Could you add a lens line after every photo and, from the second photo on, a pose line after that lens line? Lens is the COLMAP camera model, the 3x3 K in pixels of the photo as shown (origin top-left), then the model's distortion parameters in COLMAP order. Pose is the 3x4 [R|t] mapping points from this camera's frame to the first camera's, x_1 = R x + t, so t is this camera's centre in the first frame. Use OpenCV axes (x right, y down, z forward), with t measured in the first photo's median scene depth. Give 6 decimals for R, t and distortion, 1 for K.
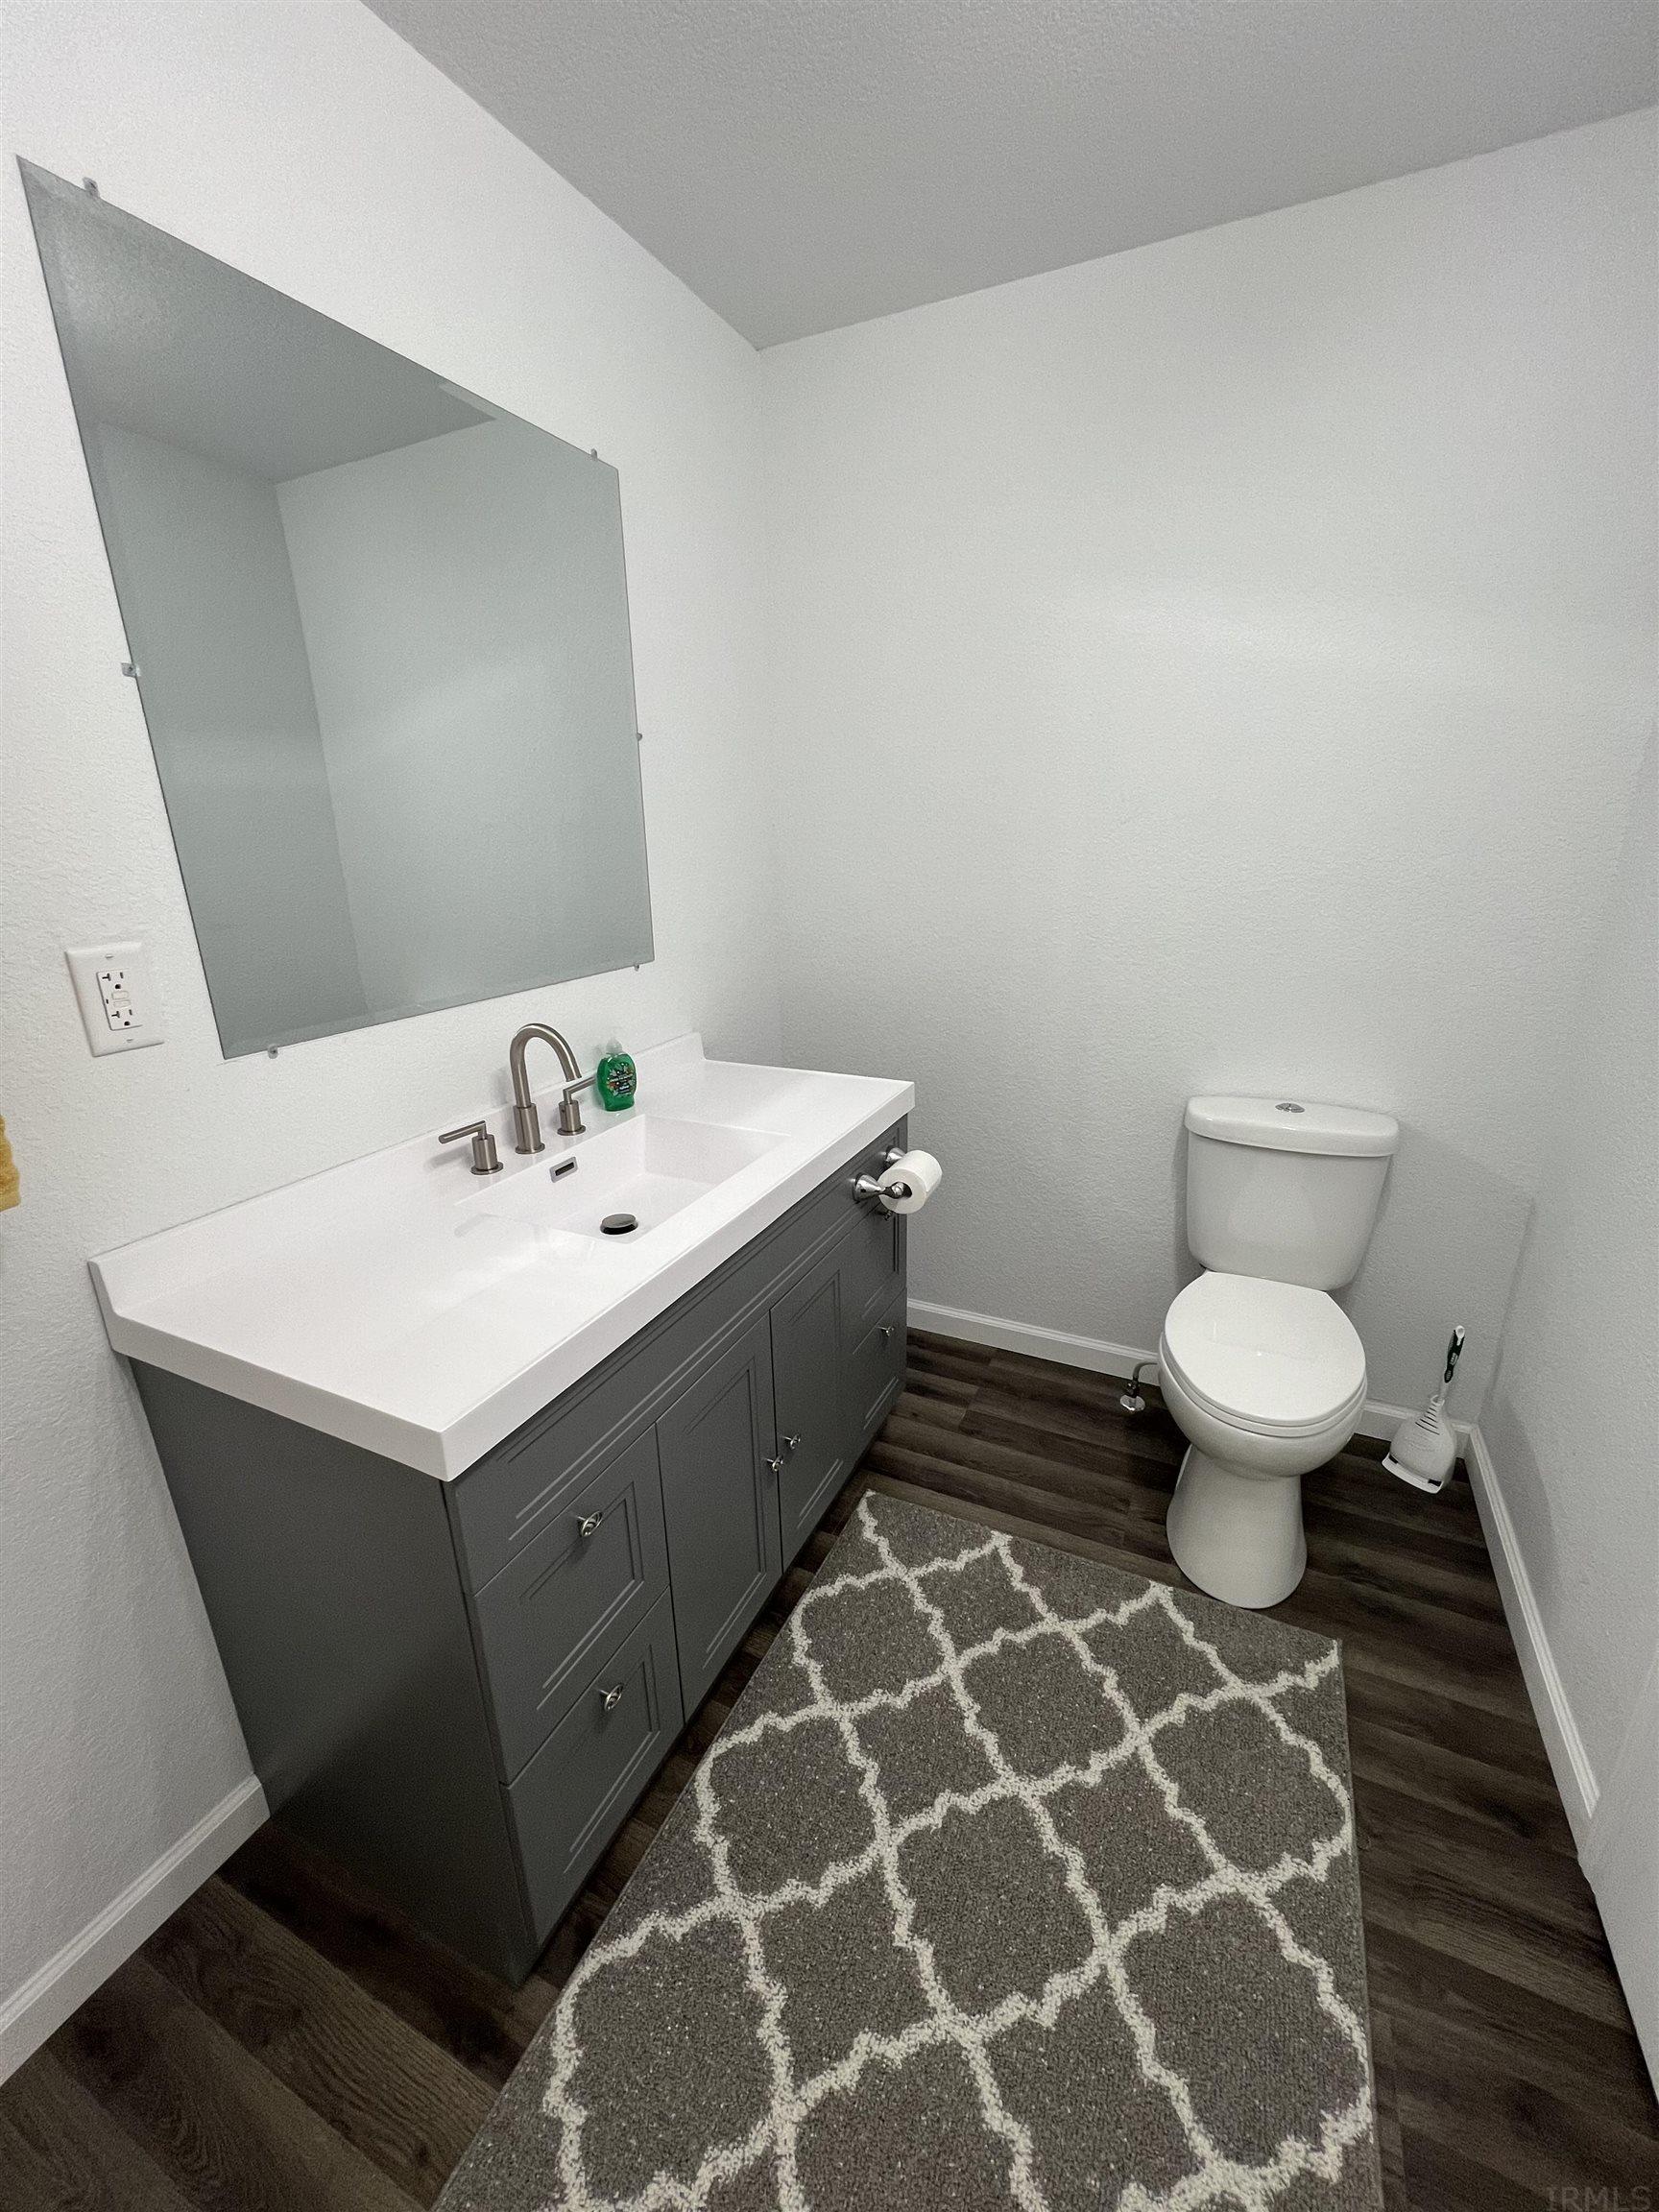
lens RADIAL K [[881.2, 0, 838.0], [0, 881.2, 1104.3], [0, 0, 1]] dist [-0.001570, 0.000872]
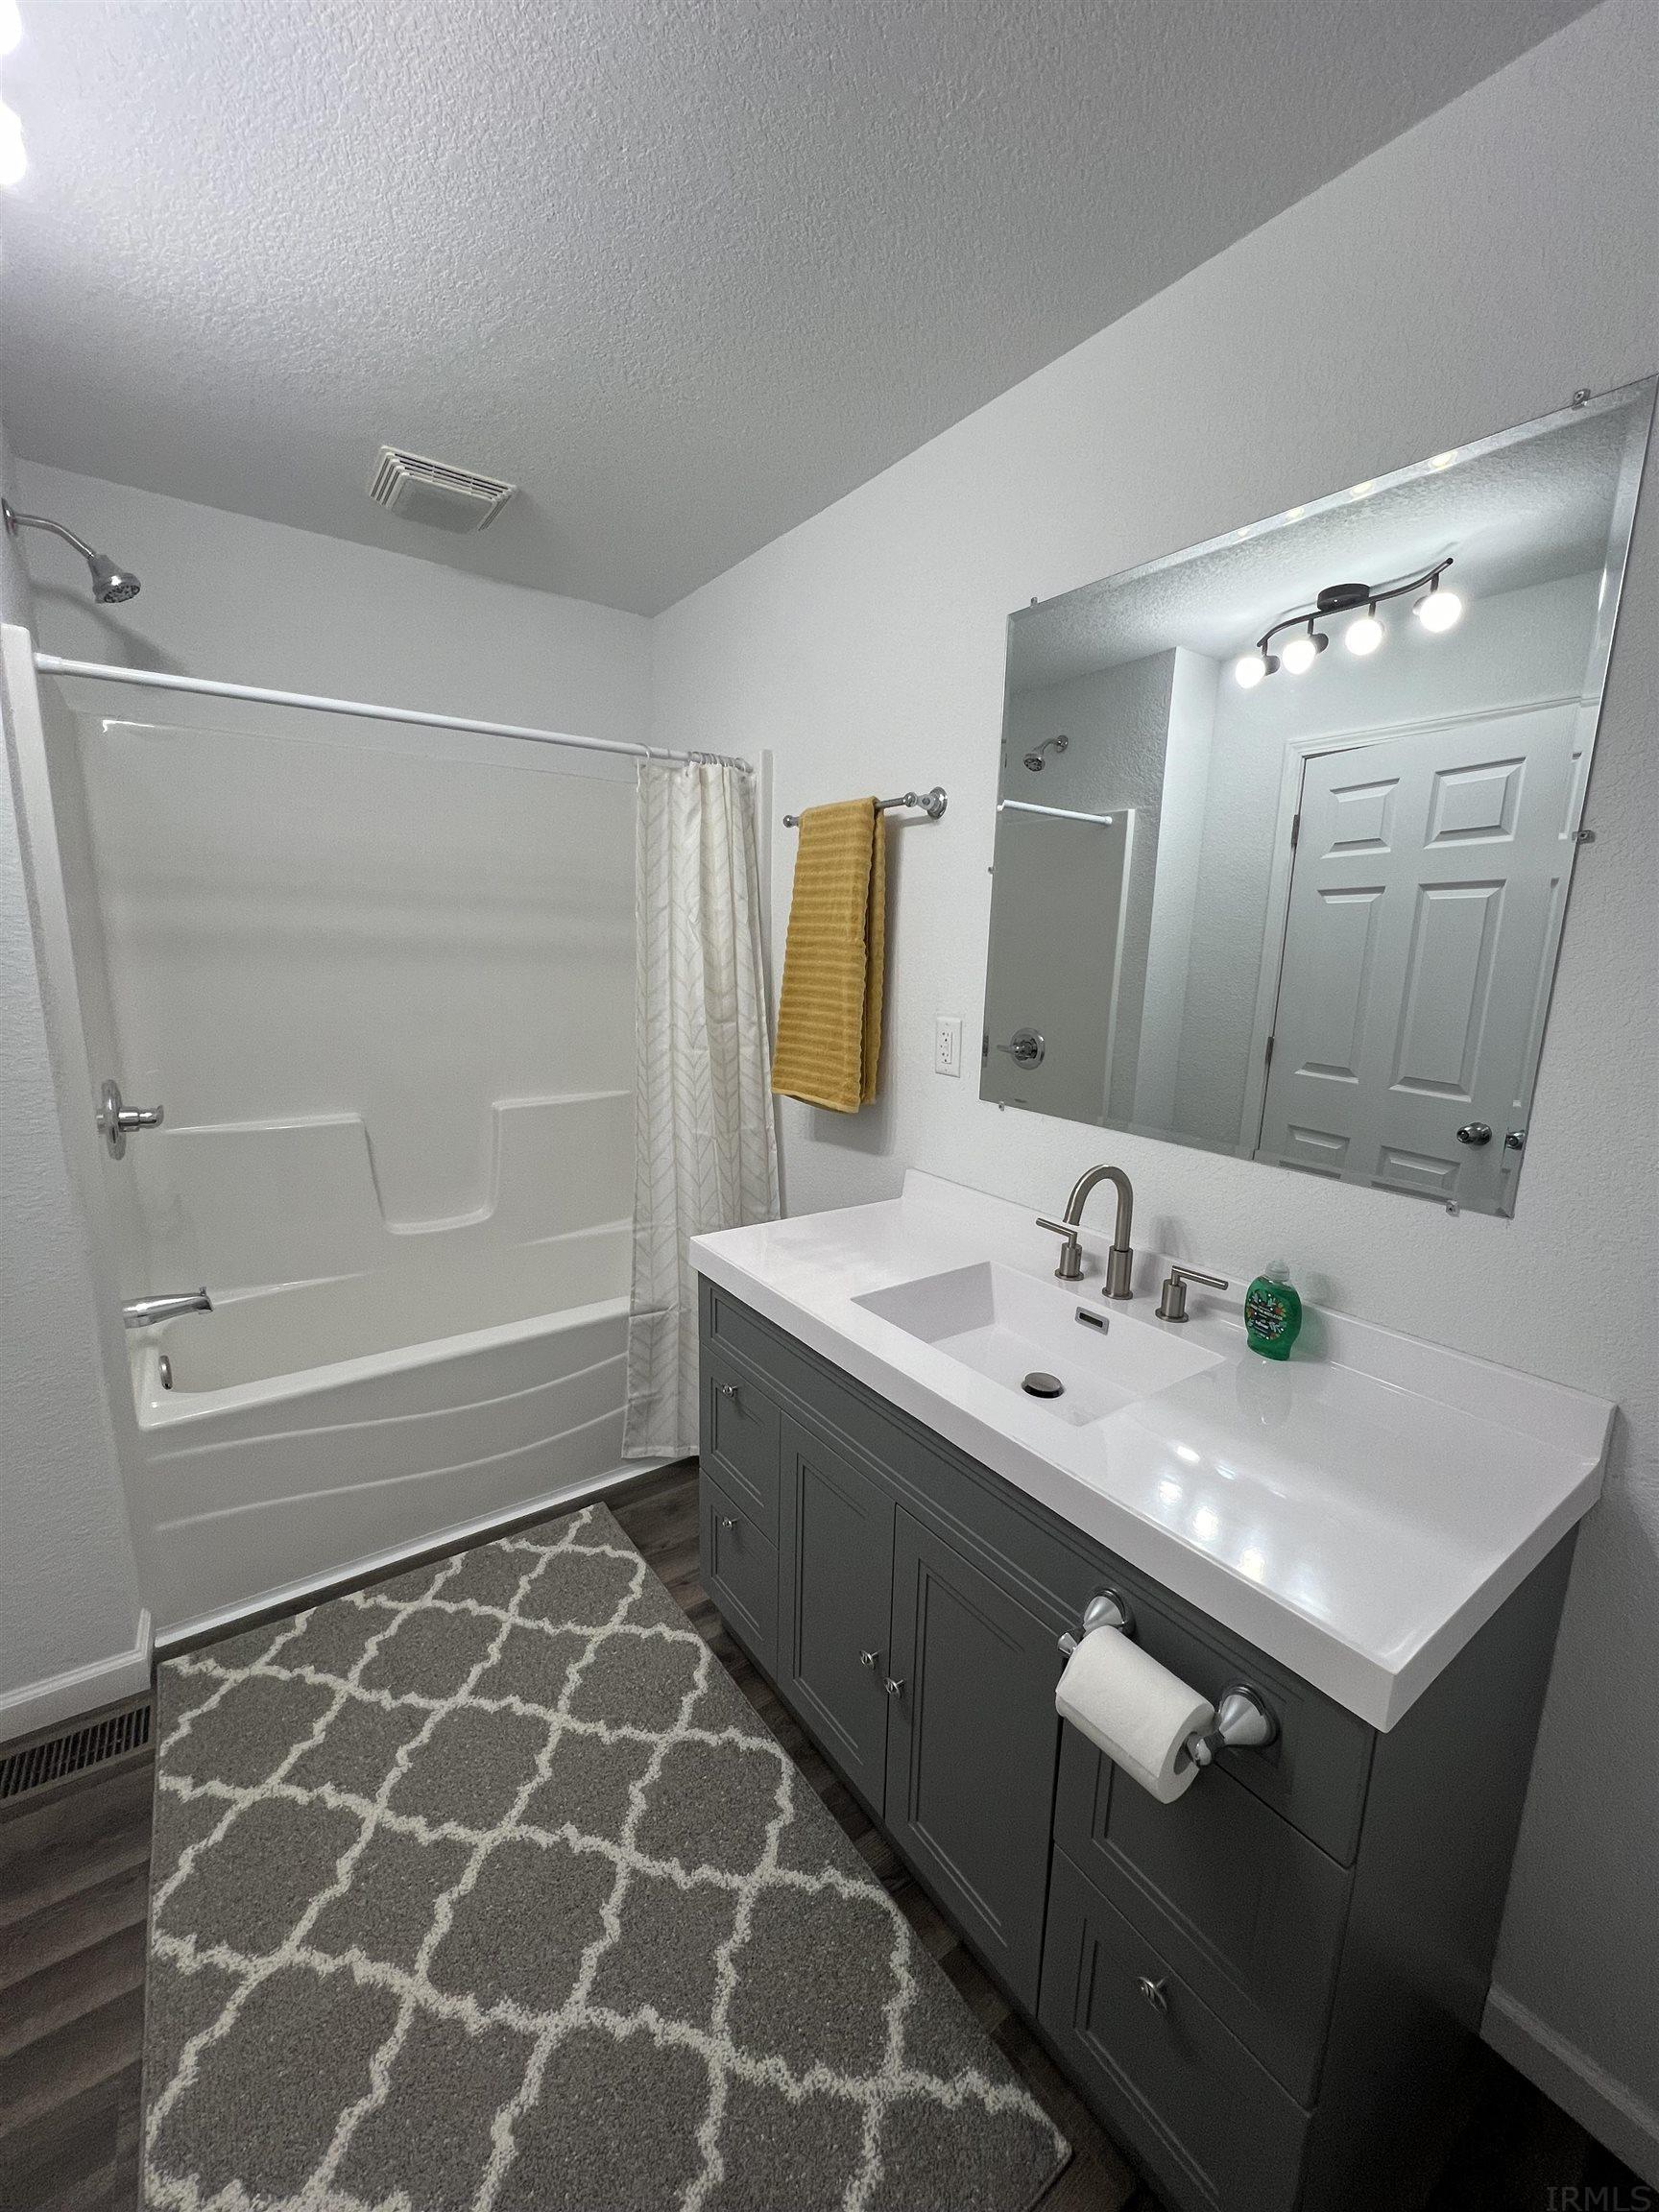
lens RADIAL K [[881.2, 0, 836.8], [0, 881.2, 1112.1], [0, 0, 1]] dist [-0.001570, 0.000872]
pose [[-0.481630, 0.172432, -0.859244, 0.619442], [-0.281025, 0.898289, 0.337789, -0.385651], [0.830095, 0.404158, -0.384185, 1.098184]]
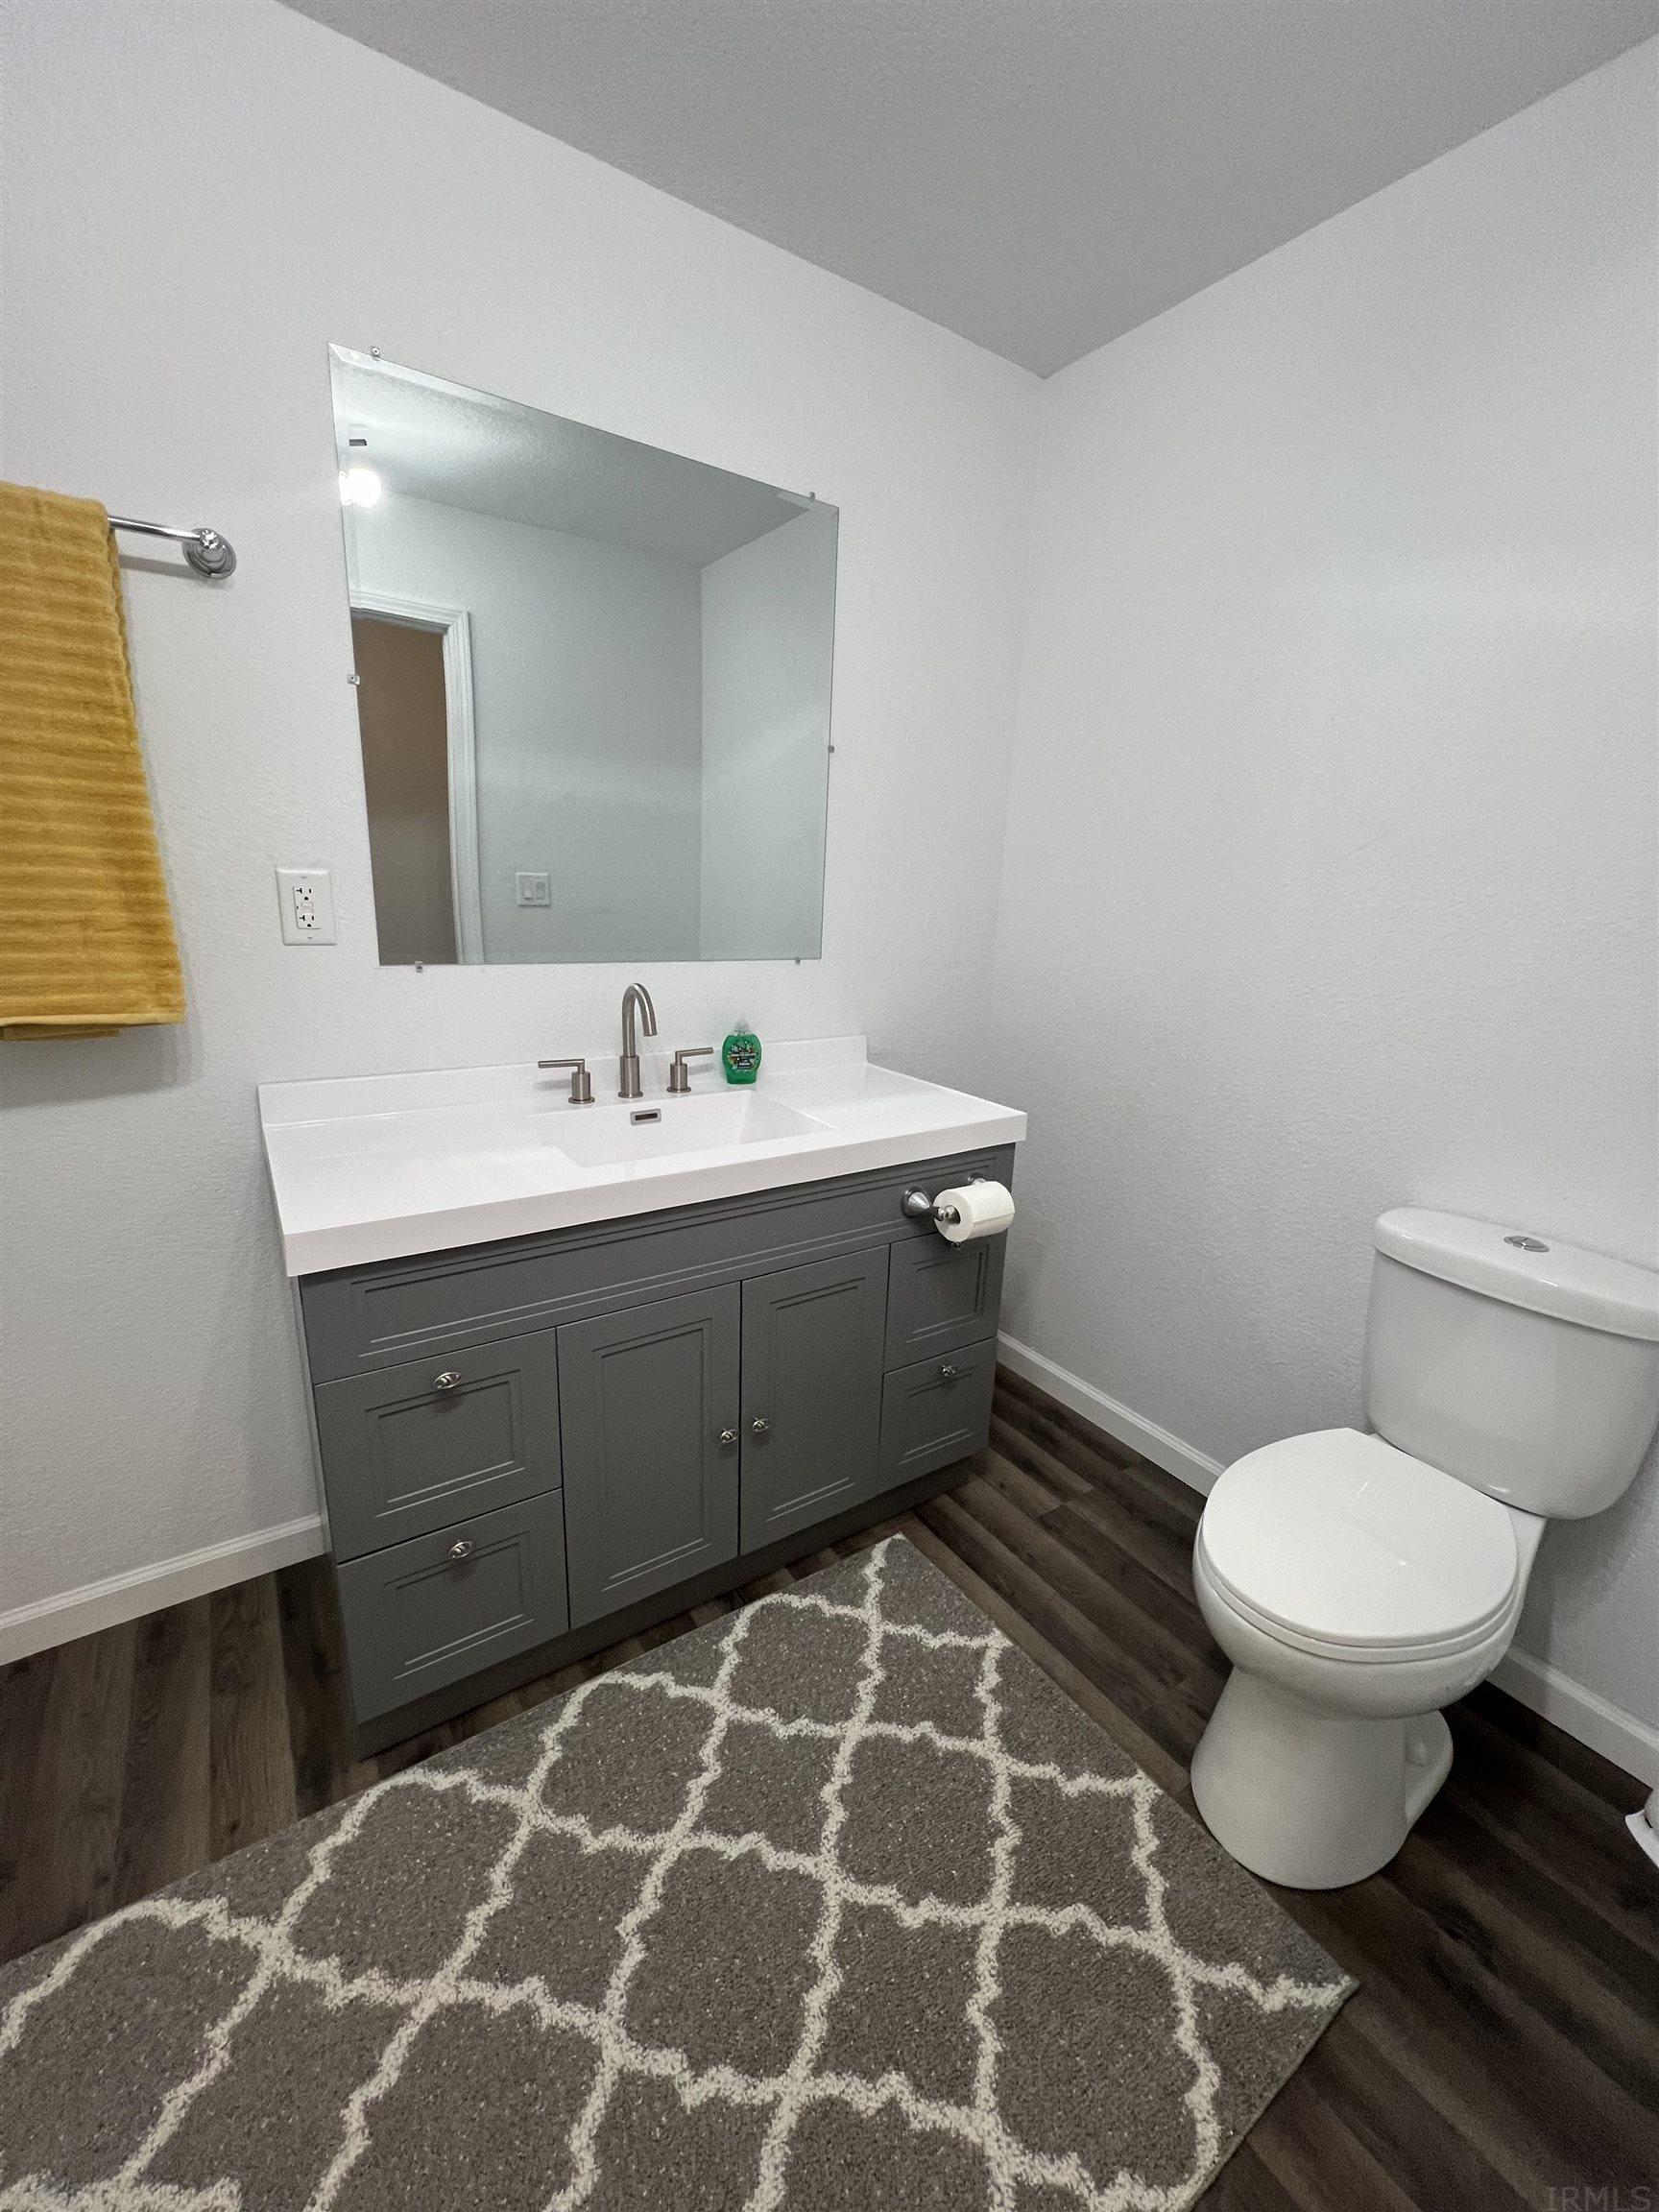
lens RADIAL K [[881.2, 0, 837.9], [0, 881.2, 1105.5], [0, 0, 1]] dist [-0.001570, 0.000872]
pose [[0.861910, 0.176286, -0.475431, 0.454533], [-0.205530, 0.978602, -0.009748, 0.021115], [0.463539, 0.106117, 0.879699, 0.129122]]
